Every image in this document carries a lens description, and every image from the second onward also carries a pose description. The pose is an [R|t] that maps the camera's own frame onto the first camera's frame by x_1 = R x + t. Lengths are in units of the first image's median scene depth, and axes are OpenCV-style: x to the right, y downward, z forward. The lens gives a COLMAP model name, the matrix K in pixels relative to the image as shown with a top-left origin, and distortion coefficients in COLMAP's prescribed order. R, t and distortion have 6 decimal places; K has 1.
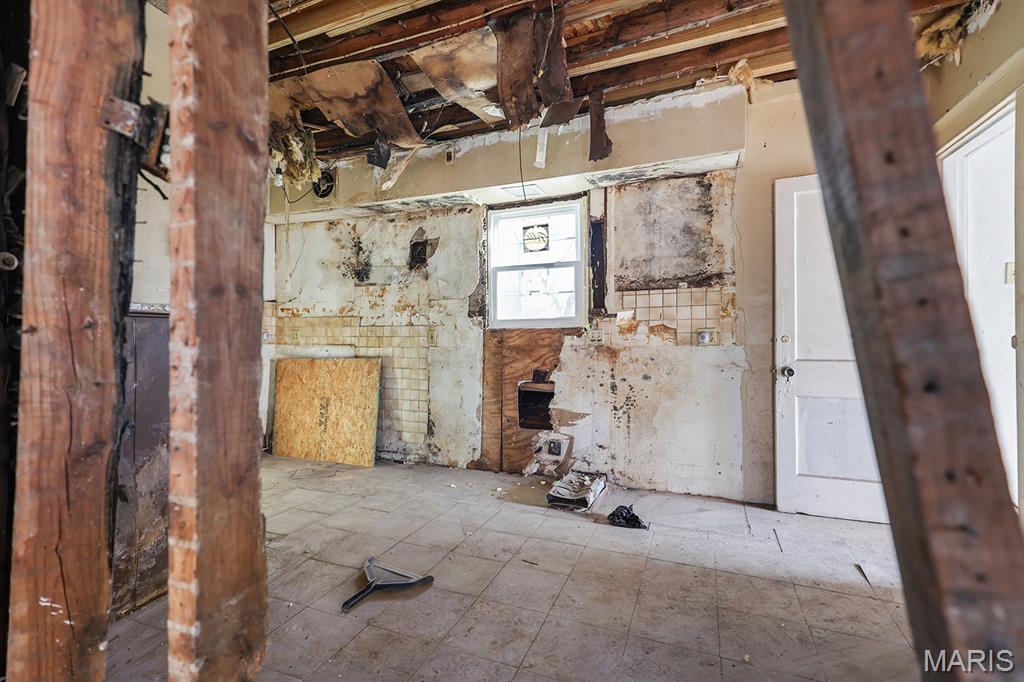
lens RADIAL K [[472.3, 0, 516.0], [0, 472.3, 338.9], [0, 0, 1]] dist [-0.039207, 0.002887]
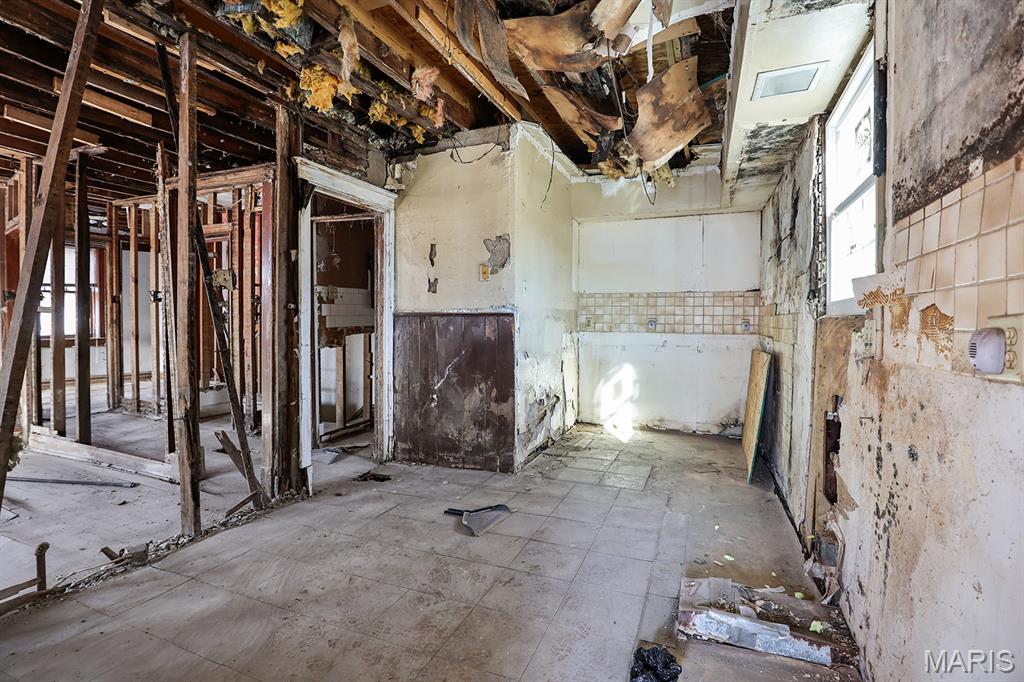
lens RADIAL K [[472.3, 0, 515.4], [0, 472.3, 337.3], [0, 0, 1]] dist [-0.039207, 0.002887]
pose [[-0.018859, 0.035112, -0.999205, 0.644536], [-0.010851, 0.999317, 0.035321, -0.016885], [0.999763, 0.011508, -0.018465, 0.725335]]
